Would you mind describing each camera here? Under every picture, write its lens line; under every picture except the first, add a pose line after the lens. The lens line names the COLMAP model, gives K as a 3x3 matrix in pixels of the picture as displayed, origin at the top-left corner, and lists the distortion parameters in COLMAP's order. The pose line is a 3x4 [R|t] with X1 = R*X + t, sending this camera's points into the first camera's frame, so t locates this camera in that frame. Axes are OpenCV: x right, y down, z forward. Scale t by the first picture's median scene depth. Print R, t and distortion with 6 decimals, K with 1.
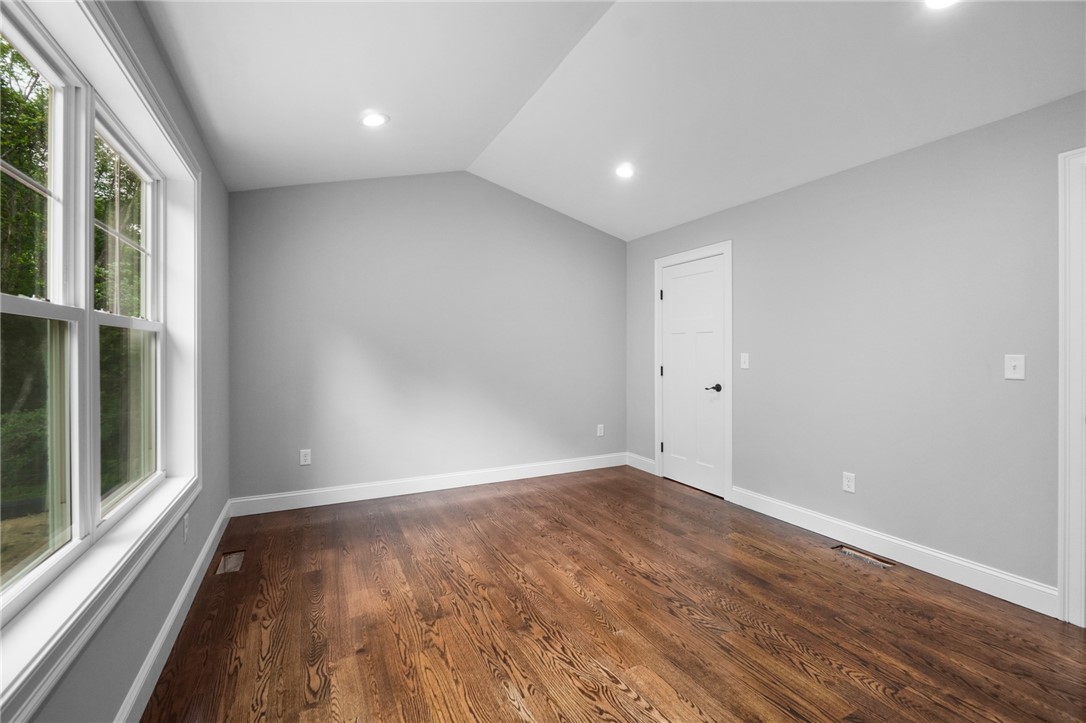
lens RADIAL K [[486.5, 0, 549.8], [0, 486.5, 356.1], [0, 0, 1]] dist [-0.000195, -0.004603]
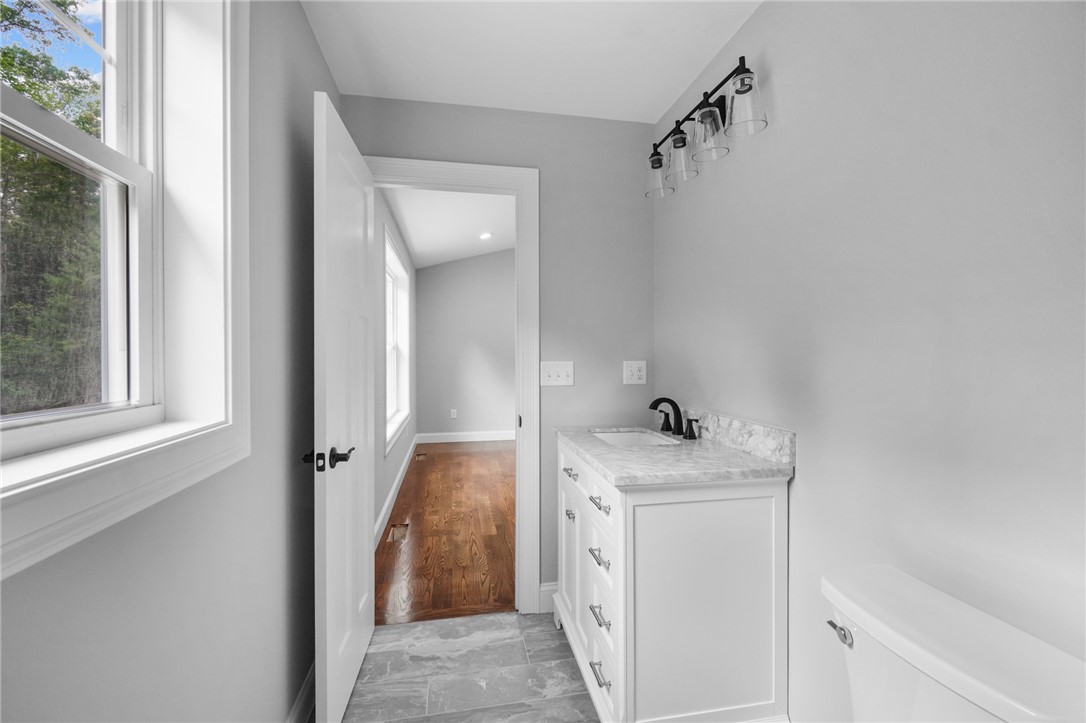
lens RADIAL K [[486.5, 0, 542.5], [0, 486.5, 362.0], [0, 0, 1]] dist [-0.000195, -0.004603]
pose [[0.960683, 0.002496, -0.277636, 0.459450], [0.000266, 0.999951, 0.009909, -0.000017], [0.277647, -0.009593, 0.960635, -0.936207]]
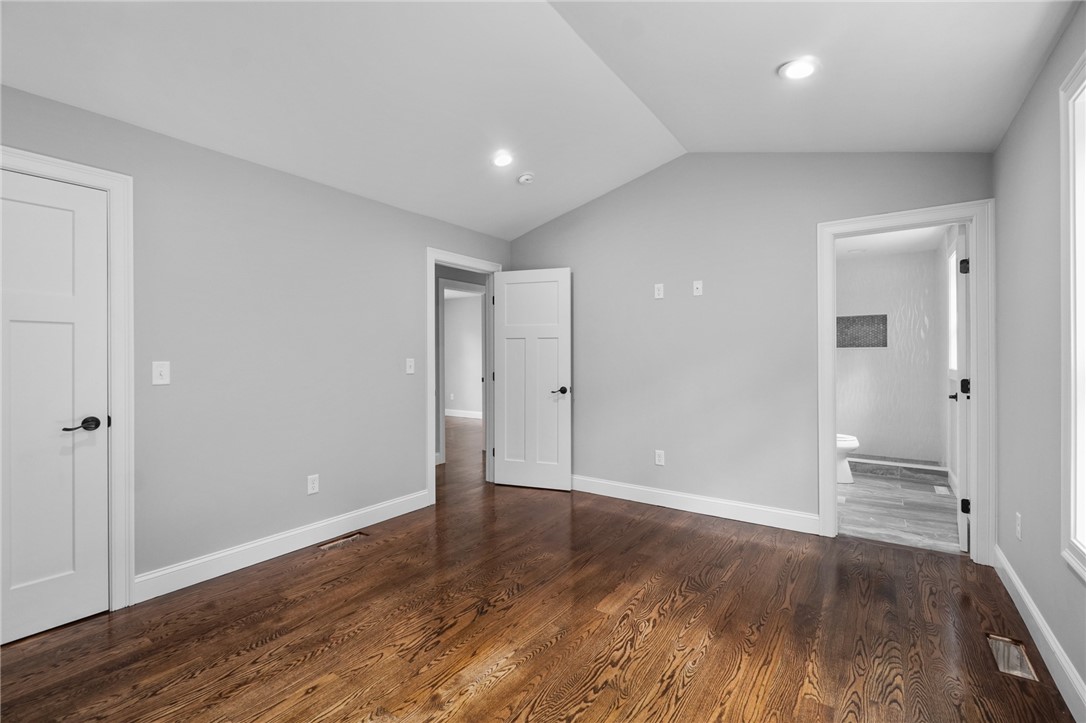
lens RADIAL K [[486.5, 0, 533.2], [0, 486.5, 331.3], [0, 0, 1]] dist [-0.000195, -0.004603]
pose [[-0.473495, 0.048754, 0.879446, -0.641866], [0.015300, 0.998771, -0.047132, -0.011709], [-0.880664, -0.008861, -0.473659, 1.296777]]
